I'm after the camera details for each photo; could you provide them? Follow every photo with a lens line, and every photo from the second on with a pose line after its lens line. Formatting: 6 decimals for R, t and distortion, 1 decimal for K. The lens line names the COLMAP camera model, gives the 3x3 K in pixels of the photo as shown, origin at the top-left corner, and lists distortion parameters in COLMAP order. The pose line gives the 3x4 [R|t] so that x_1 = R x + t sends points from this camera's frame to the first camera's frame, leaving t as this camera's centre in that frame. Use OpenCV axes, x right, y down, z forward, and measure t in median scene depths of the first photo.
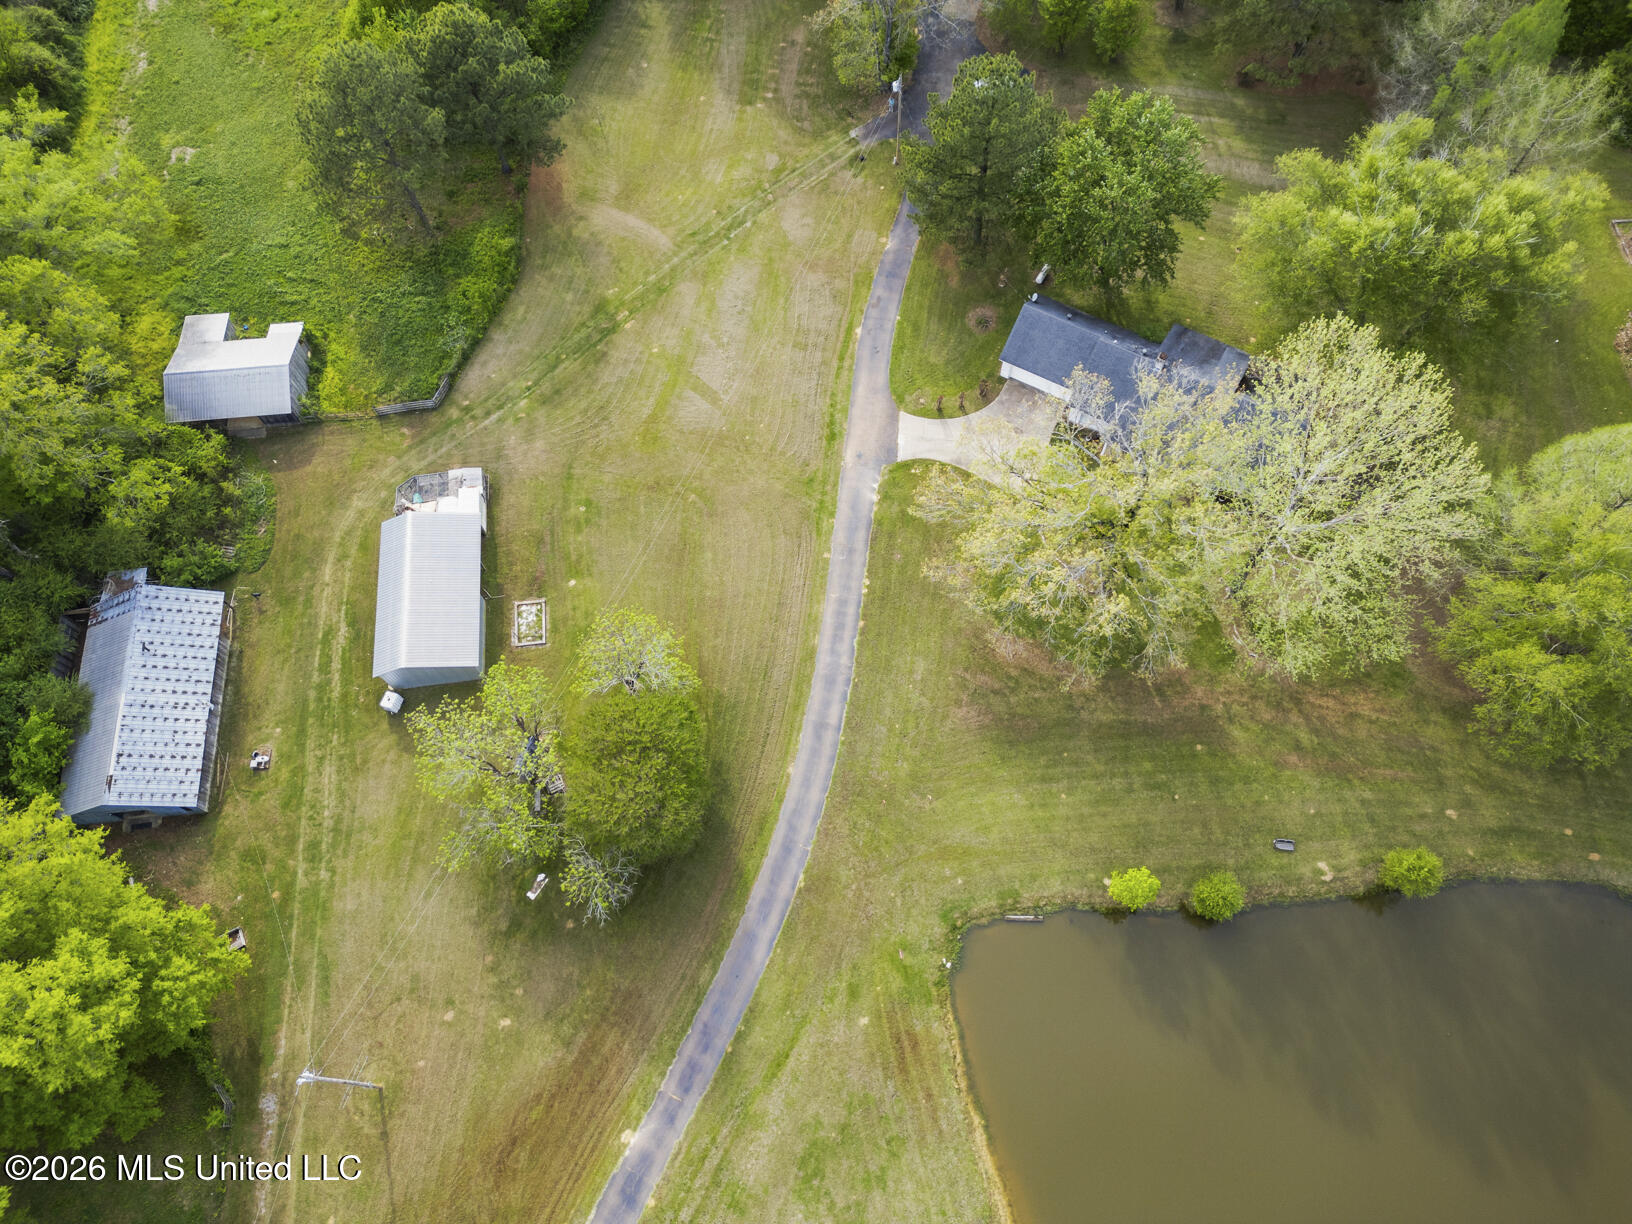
lens RADIAL K [[1142.8, 0, 810.0], [0, 1142.8, 607.9], [0, 0, 1]] dist [0.072167, -0.059320]
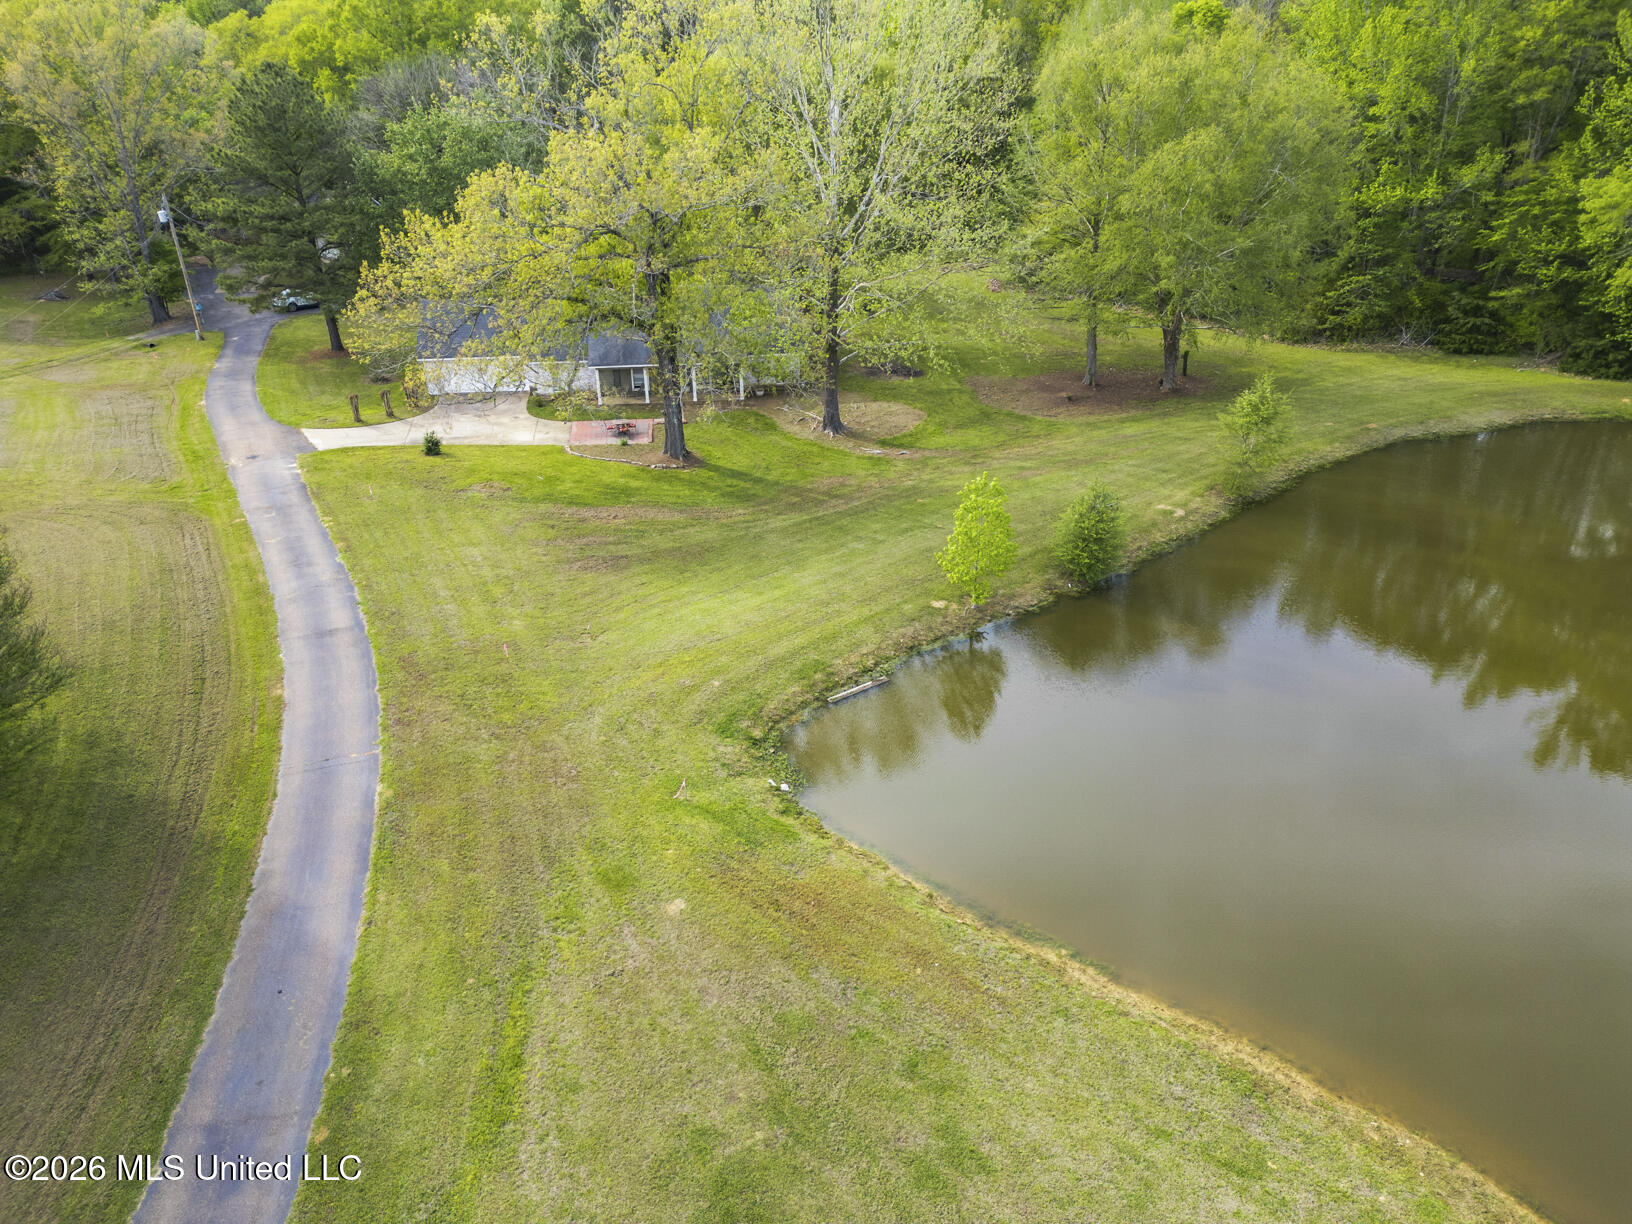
lens RADIAL K [[1142.8, 0, 813.1], [0, 1142.8, 611.5], [0, 0, 1]] dist [0.072167, -0.059320]
pose [[0.801418, -0.259785, 0.538741, -0.040603], [0.538014, 0.706618, -0.459601, 0.211280], [-0.261286, 0.658182, 0.706064, 0.288161]]
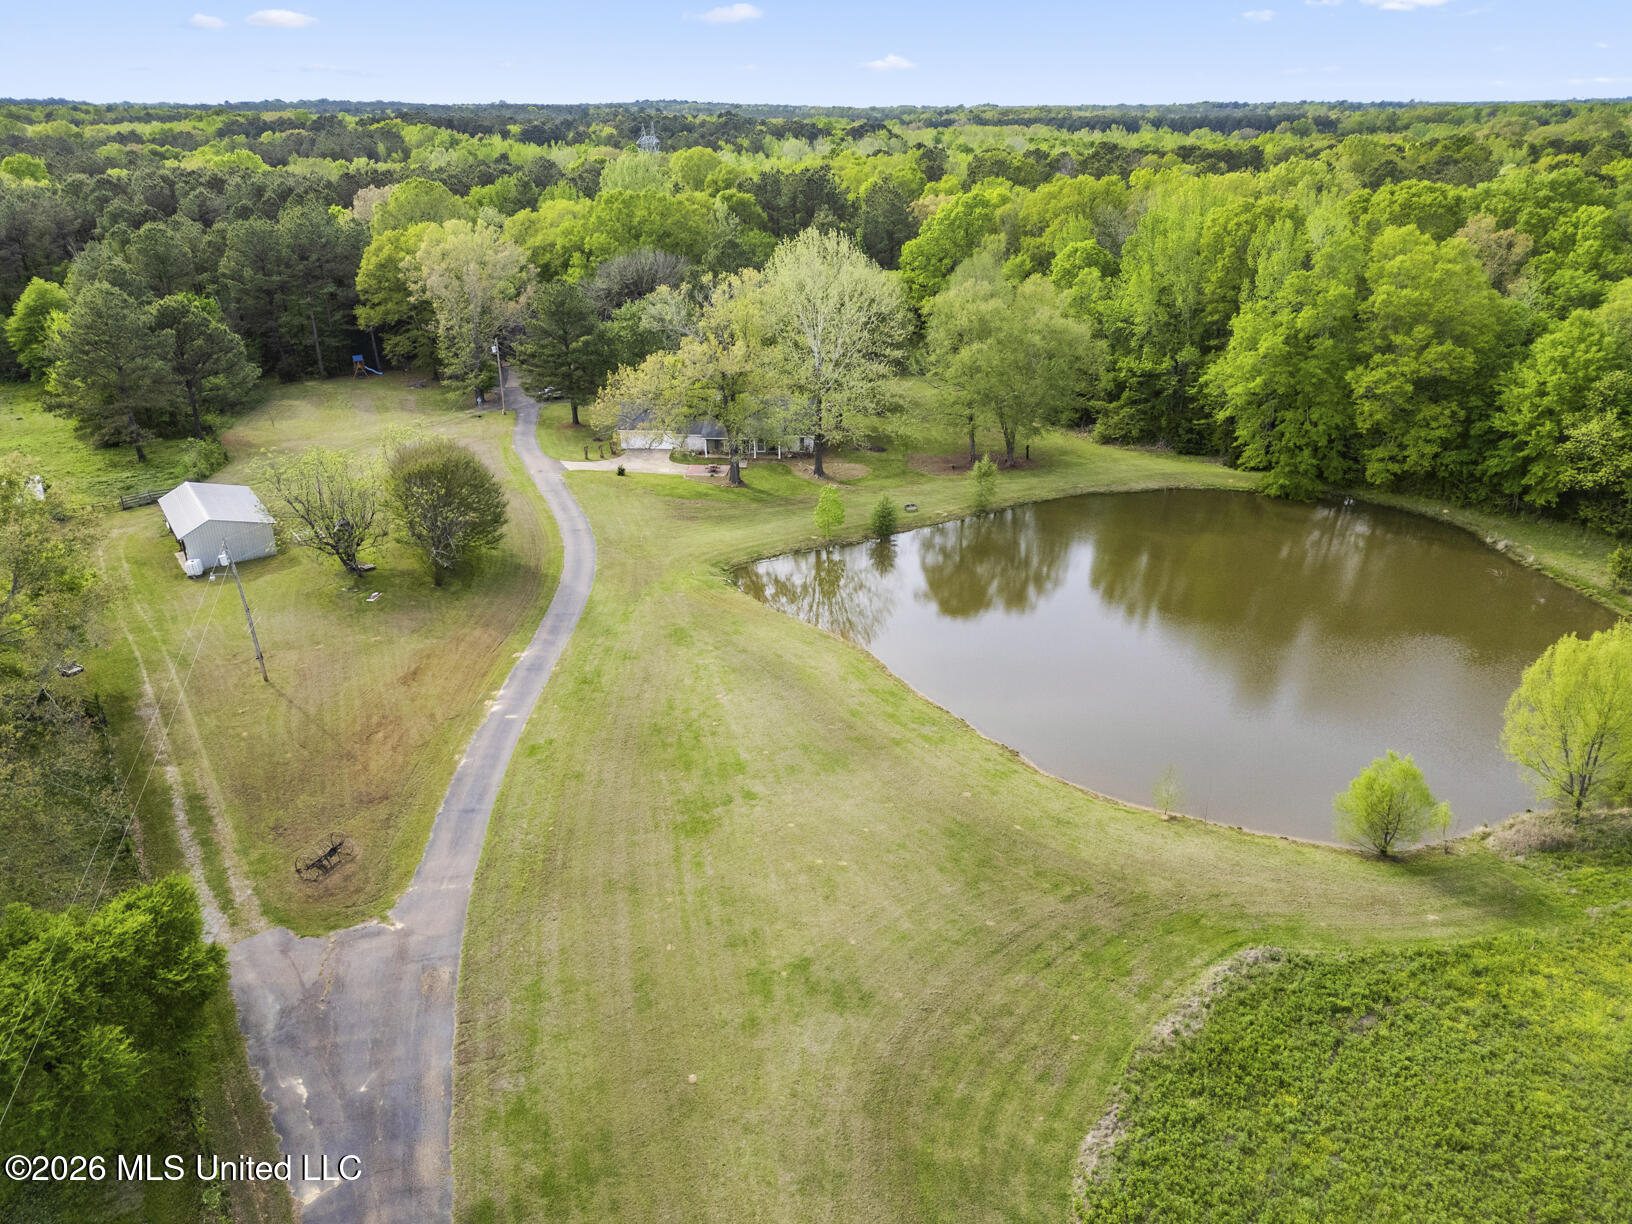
lens RADIAL K [[1142.8, 0, 805.9], [0, 1142.8, 622.7], [0, 0, 1]] dist [0.072167, -0.059320]
pose [[0.888021, -0.165123, 0.429130, -0.159602], [0.409259, 0.709256, -0.573989, 0.496430], [-0.209585, 0.685340, 0.697412, 0.058416]]
